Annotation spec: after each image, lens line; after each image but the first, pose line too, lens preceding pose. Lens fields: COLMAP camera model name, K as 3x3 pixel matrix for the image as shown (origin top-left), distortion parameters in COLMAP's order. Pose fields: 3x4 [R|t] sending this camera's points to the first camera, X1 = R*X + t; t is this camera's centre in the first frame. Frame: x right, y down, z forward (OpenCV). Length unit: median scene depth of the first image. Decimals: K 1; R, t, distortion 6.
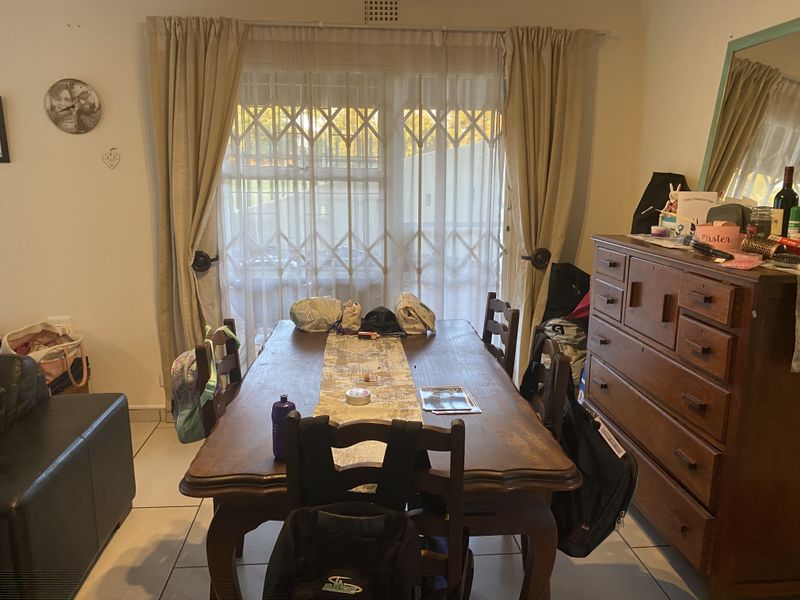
lens RADIAL K [[616.4, 0, 404.7], [0, 616.4, 303.9], [0, 0, 1]] dist [0.003334, 0.012495]
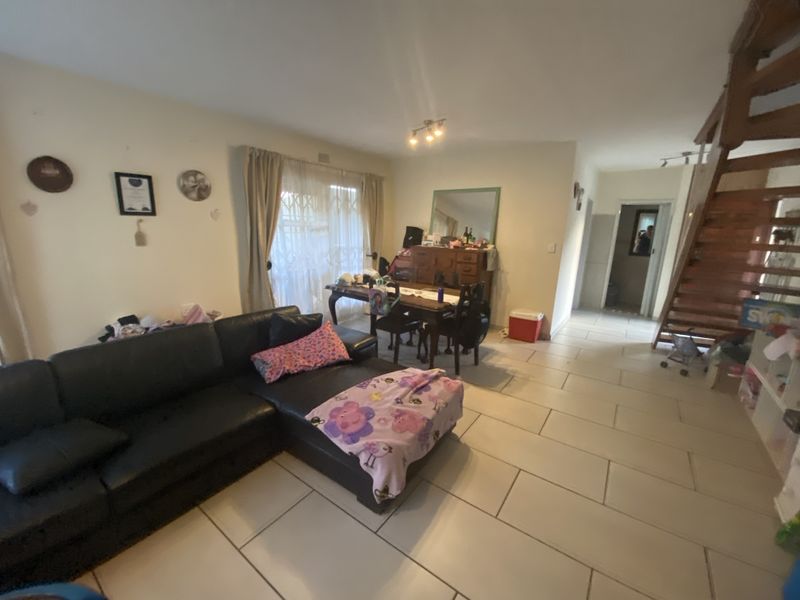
lens RADIAL K [[324.0, 0, 400.0], [0, 324.0, 300.0], [0, 0, 1]] dist [0.032584, -0.025920]
pose [[0.656940, -0.157777, 0.737249, -0.899107], [0.133022, 0.986773, 0.092646, 0.003265], [-0.742115, 0.037208, 0.669239, -0.076886]]
